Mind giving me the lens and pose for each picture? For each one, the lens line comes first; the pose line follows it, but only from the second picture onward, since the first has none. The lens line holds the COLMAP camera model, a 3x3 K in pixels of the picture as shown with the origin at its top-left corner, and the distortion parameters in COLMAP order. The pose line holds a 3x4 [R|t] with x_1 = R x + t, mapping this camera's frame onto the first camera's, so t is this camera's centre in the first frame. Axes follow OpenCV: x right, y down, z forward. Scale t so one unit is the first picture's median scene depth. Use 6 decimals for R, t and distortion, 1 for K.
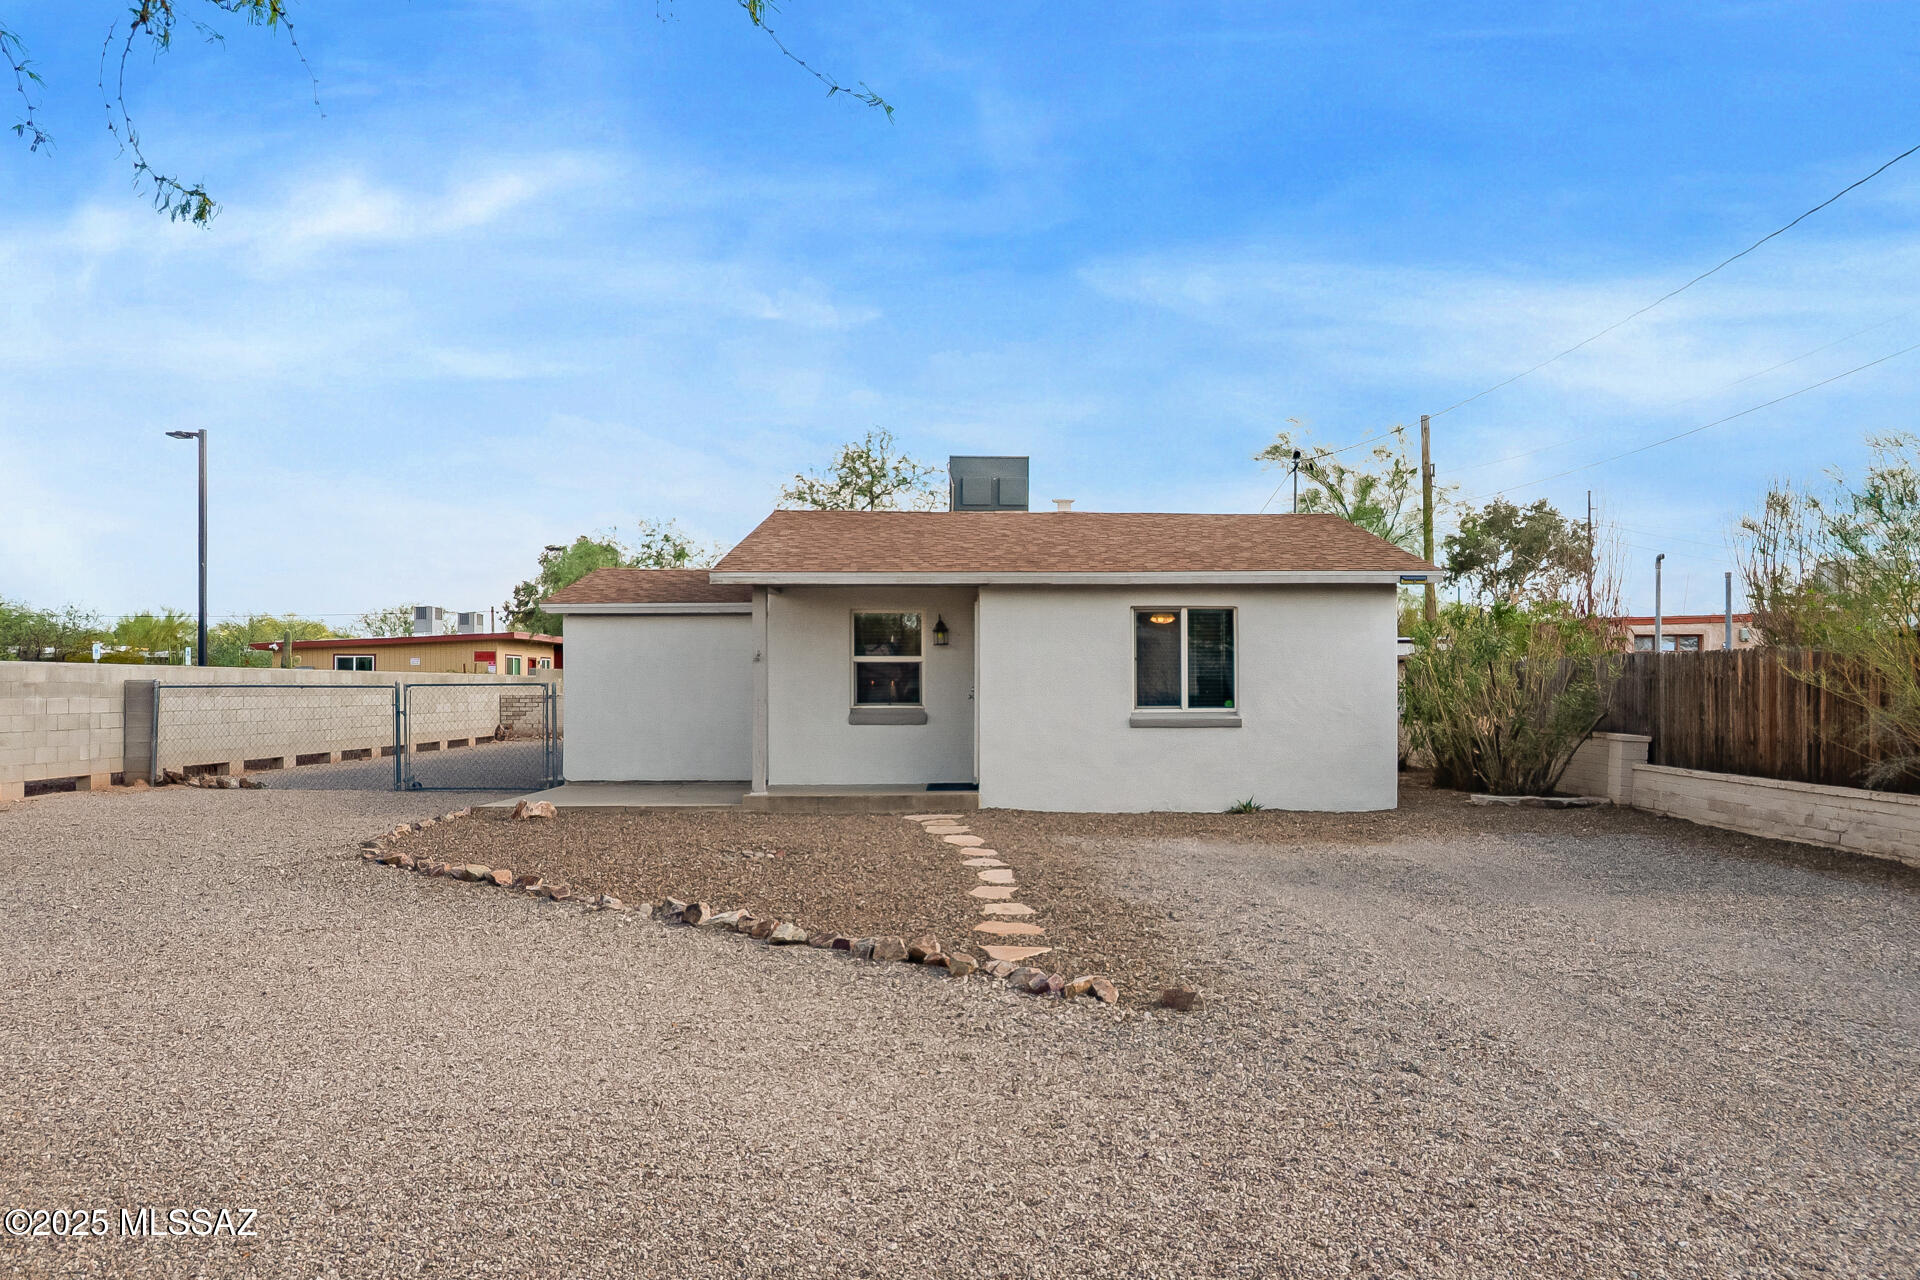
lens RADIAL K [[880.8, 0, 960.0], [0, 880.8, 640.0], [0, 0, 1]] dist [-0.002979, 0.000435]
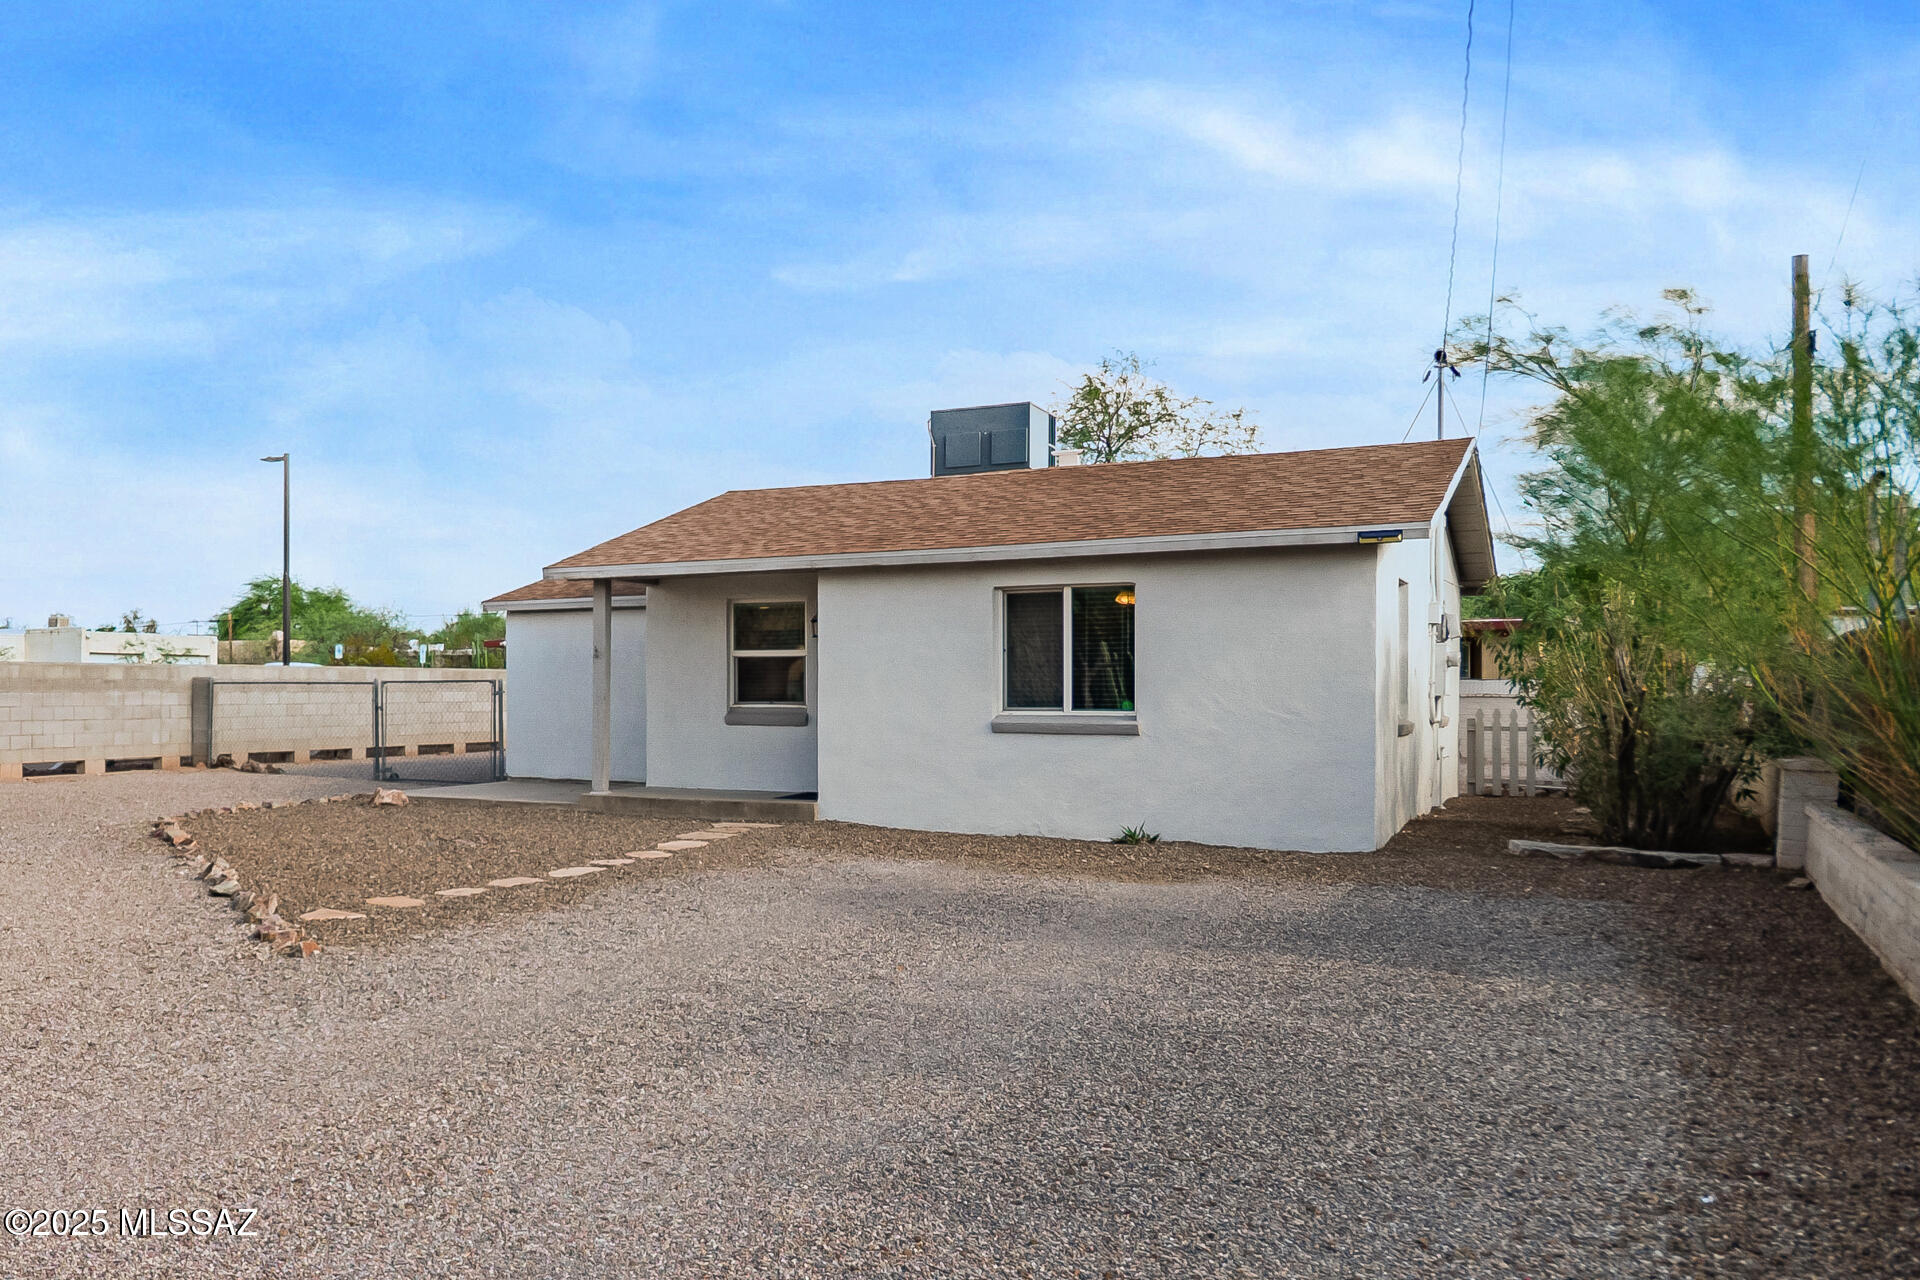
lens RADIAL K [[1168.7, 0, 960.0], [0, 1168.7, 640.0], [0, 0, 1]] dist [-0.000118, 0.000233]
pose [[0.915564, -0.014309, -0.401918, 0.597648], [0.019750, 0.999761, 0.009397, 0.000619], [0.401688, -0.016542, 0.915627, -0.021025]]
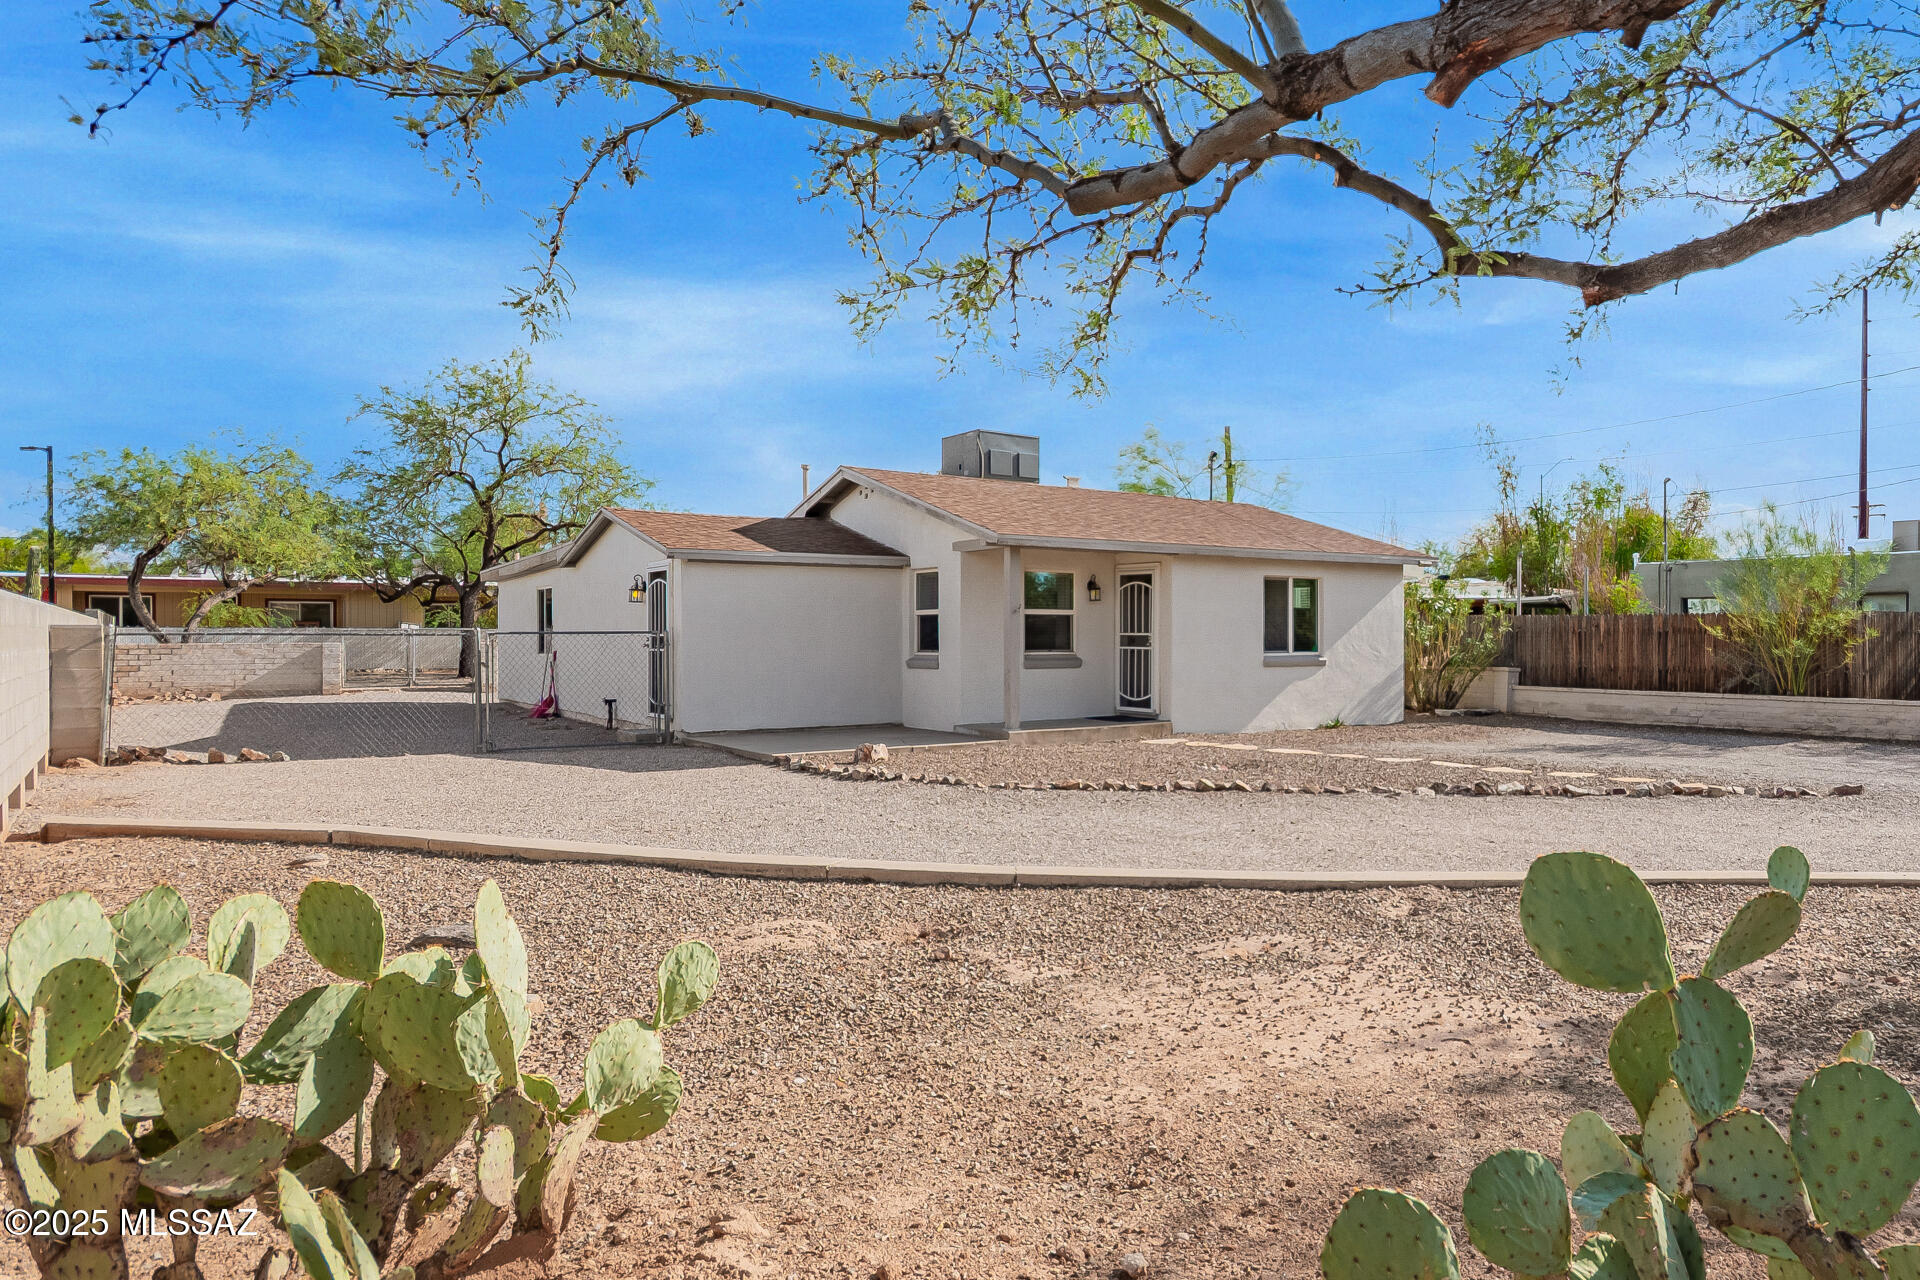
lens RADIAL K [[853.6, 0, 960.0], [0, 853.6, 640.0], [0, 0, 1]] dist [0.001904, 0.000180]
pose [[0.911766, -0.000497, 0.410710, -0.666112], [-0.021651, 0.998551, 0.049275, 0.005214], [-0.410139, -0.053819, 0.910434, 0.024123]]
